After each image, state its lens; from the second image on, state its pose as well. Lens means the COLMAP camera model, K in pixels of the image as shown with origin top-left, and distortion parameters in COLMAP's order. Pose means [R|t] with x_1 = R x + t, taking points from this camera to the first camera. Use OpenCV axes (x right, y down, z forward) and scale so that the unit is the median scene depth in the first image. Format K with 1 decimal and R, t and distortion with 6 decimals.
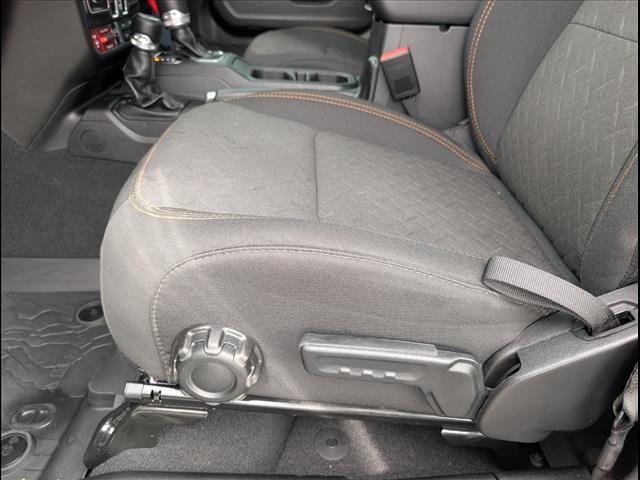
lens RADIAL K [[462.4, 0, 320.1], [0, 462.4, 244.2], [0, 0, 1]] dist [0.001419, -0.016881]
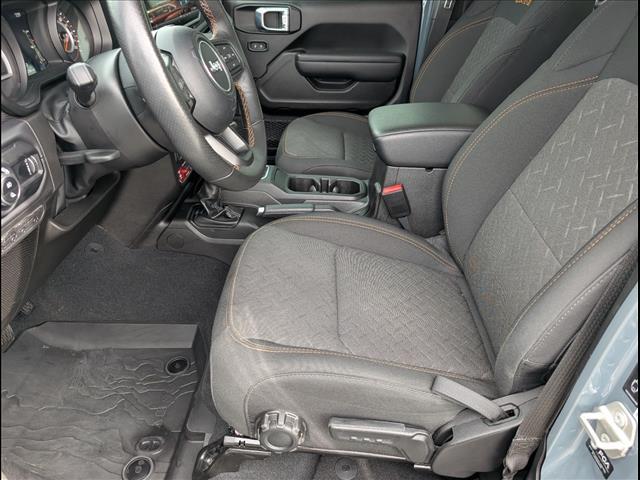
lens RADIAL K [[462.4, 0, 320.7], [0, 462.4, 236.3], [0, 0, 1]] dist [0.001419, -0.016881]
pose [[0.999514, 0.006411, -0.030500, -0.018023], [-0.006192, 0.999955, 0.007245, -0.373915], [0.030545, -0.007053, 0.999509, -0.566829]]
